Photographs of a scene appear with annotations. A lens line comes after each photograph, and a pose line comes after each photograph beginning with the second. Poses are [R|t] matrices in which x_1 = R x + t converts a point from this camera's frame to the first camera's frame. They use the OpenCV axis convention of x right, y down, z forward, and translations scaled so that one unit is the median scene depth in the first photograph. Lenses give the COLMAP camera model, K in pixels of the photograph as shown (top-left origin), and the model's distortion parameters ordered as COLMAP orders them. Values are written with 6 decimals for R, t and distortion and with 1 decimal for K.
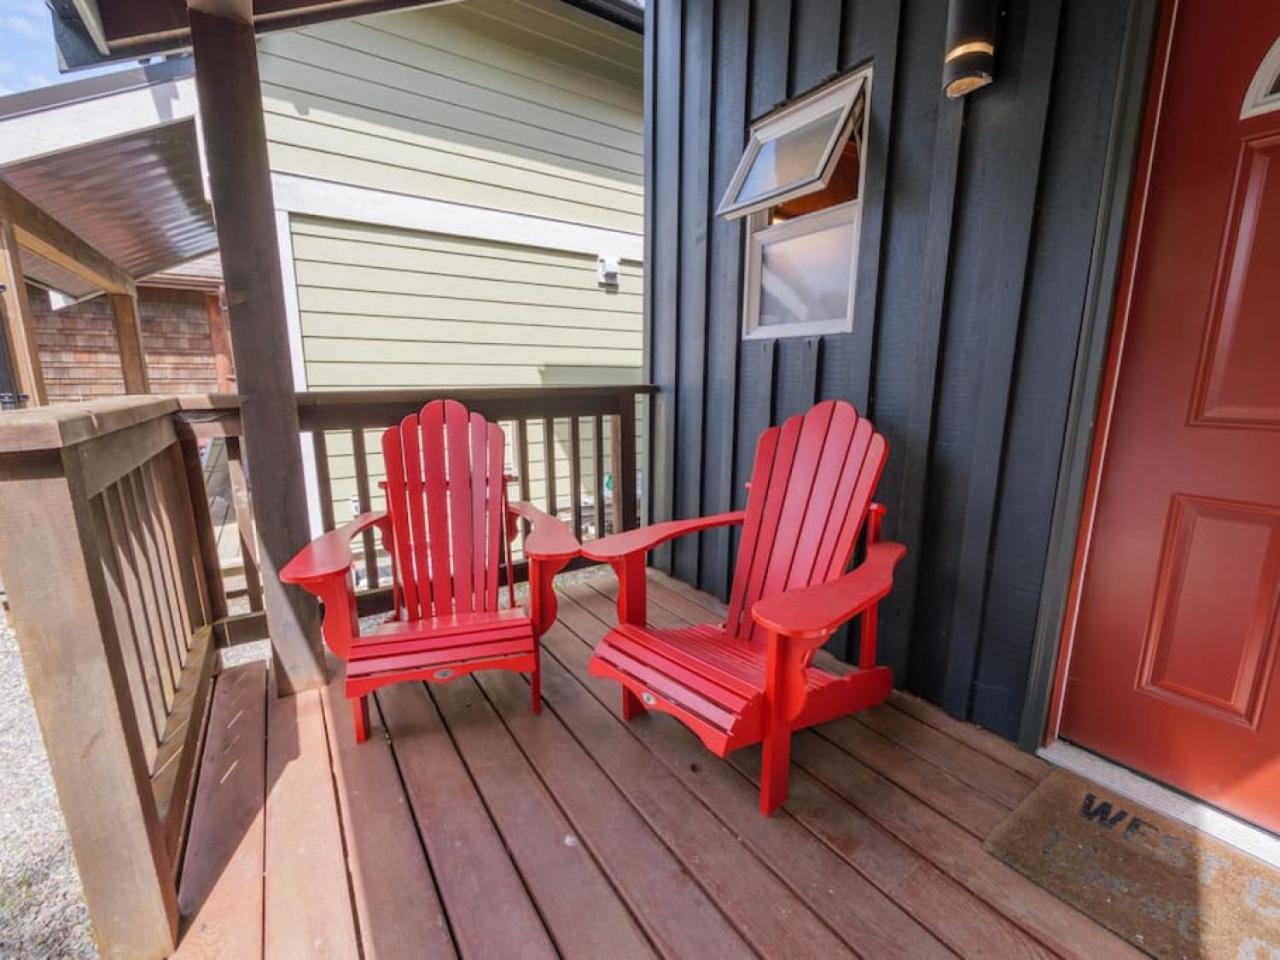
lens RADIAL K [[536.7, 0, 640.4], [0, 536.7, 489.4], [0, 0, 1]] dist [-0.001328, -0.000122]
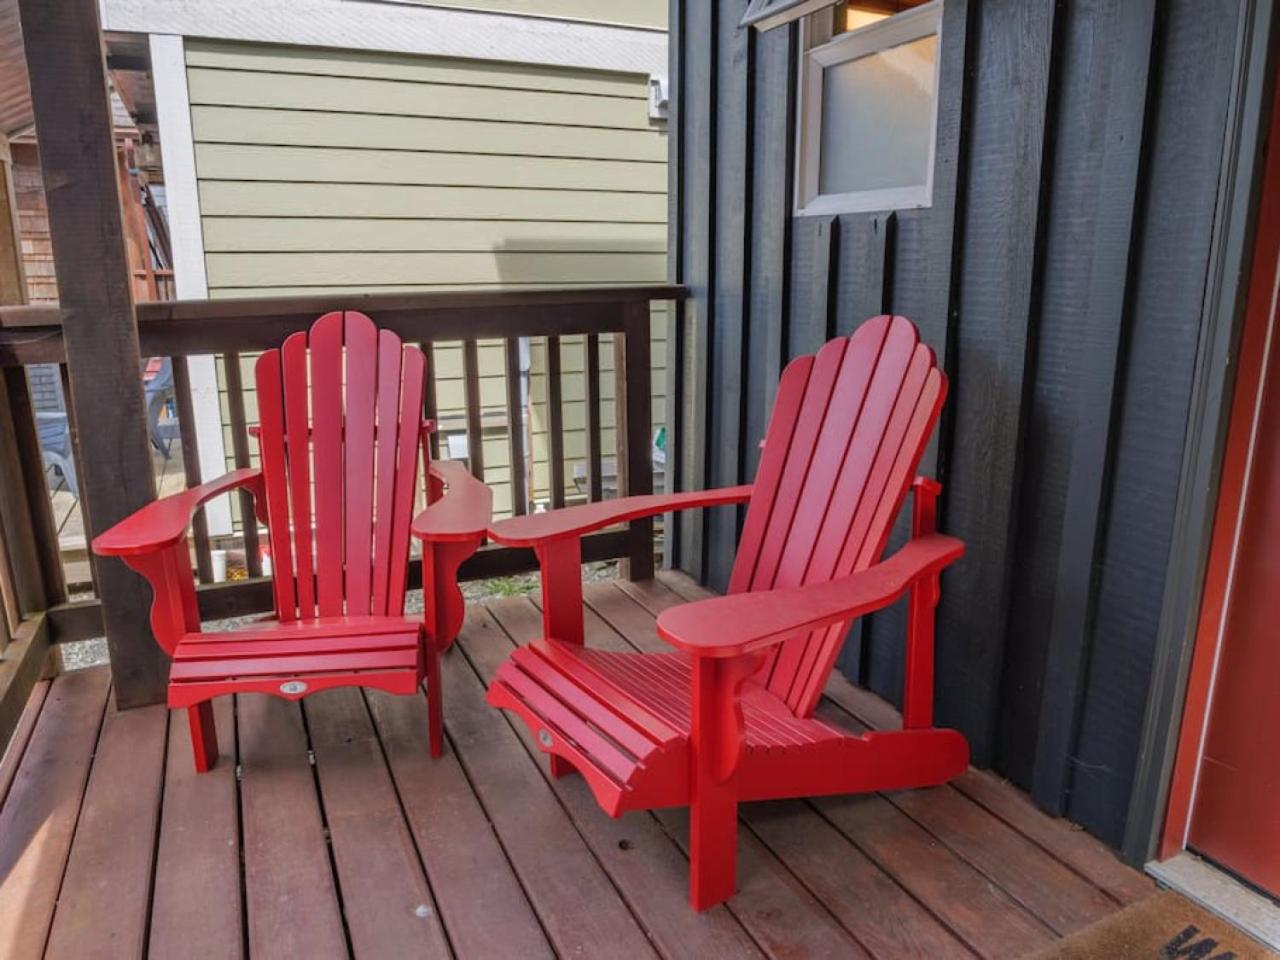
lens RADIAL K [[894.4, 0, 642.3], [0, 894.4, 489.4], [0, 0, 1]] dist [-0.034915, 0.008269]
pose [[0.987984, 0.032797, -0.151034, 0.226548], [-0.026607, 0.998728, 0.042825, 0.004231], [0.152247, -0.038291, 0.987600, -0.101260]]
